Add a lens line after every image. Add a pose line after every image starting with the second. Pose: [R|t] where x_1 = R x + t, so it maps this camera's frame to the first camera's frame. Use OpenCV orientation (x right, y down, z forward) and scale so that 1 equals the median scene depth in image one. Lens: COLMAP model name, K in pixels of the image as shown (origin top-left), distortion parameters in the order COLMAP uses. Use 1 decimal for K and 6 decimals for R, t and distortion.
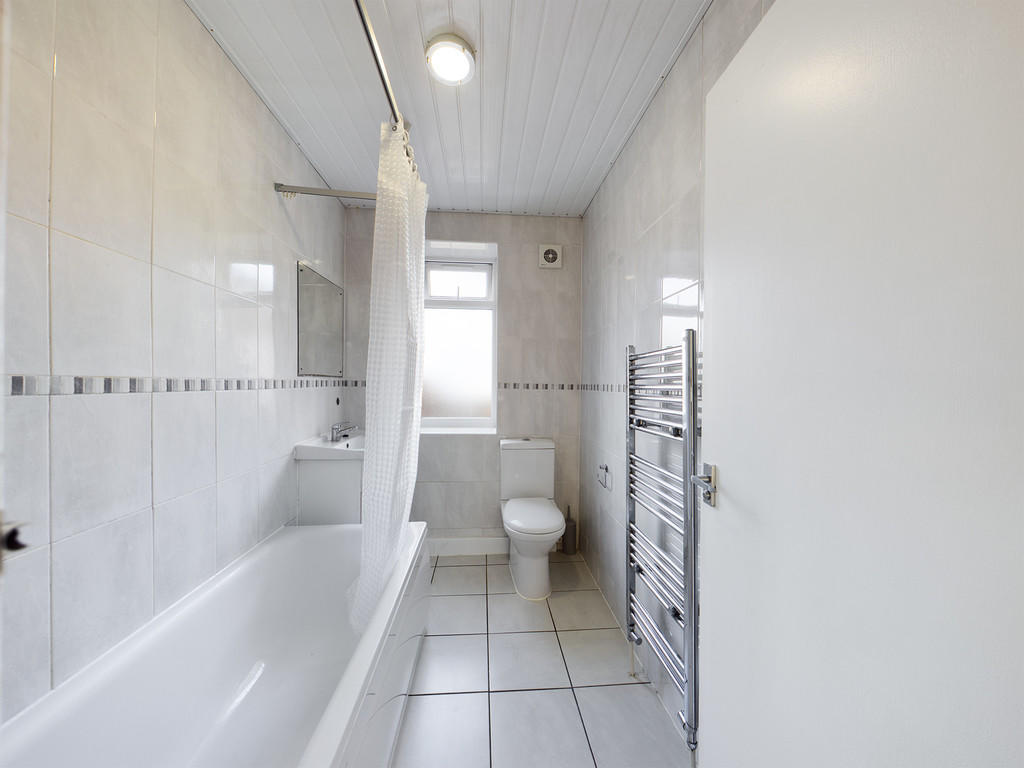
lens RADIAL K [[374.1, 0, 508.8], [0, 374.1, 383.6], [0, 0, 1]] dist [-0.000098, 0.000235]
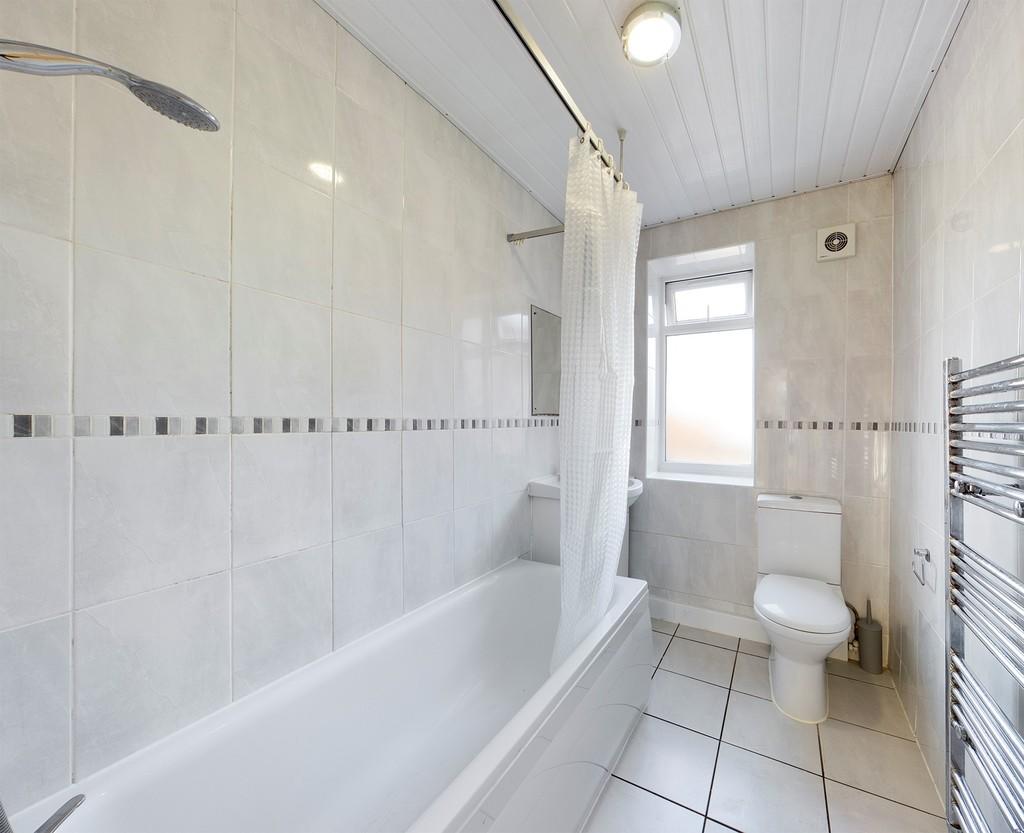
lens RADIAL K [[409.4, 0, 562.3], [0, 409.4, 422.3], [0, 0, 1]] dist [0.001754, -0.000142]
pose [[0.845249, -0.004035, -0.534358, 0.126945], [0.003796, 0.999992, -0.001547, 0.000618], [0.534359, -0.000720, 0.845257, 0.095841]]
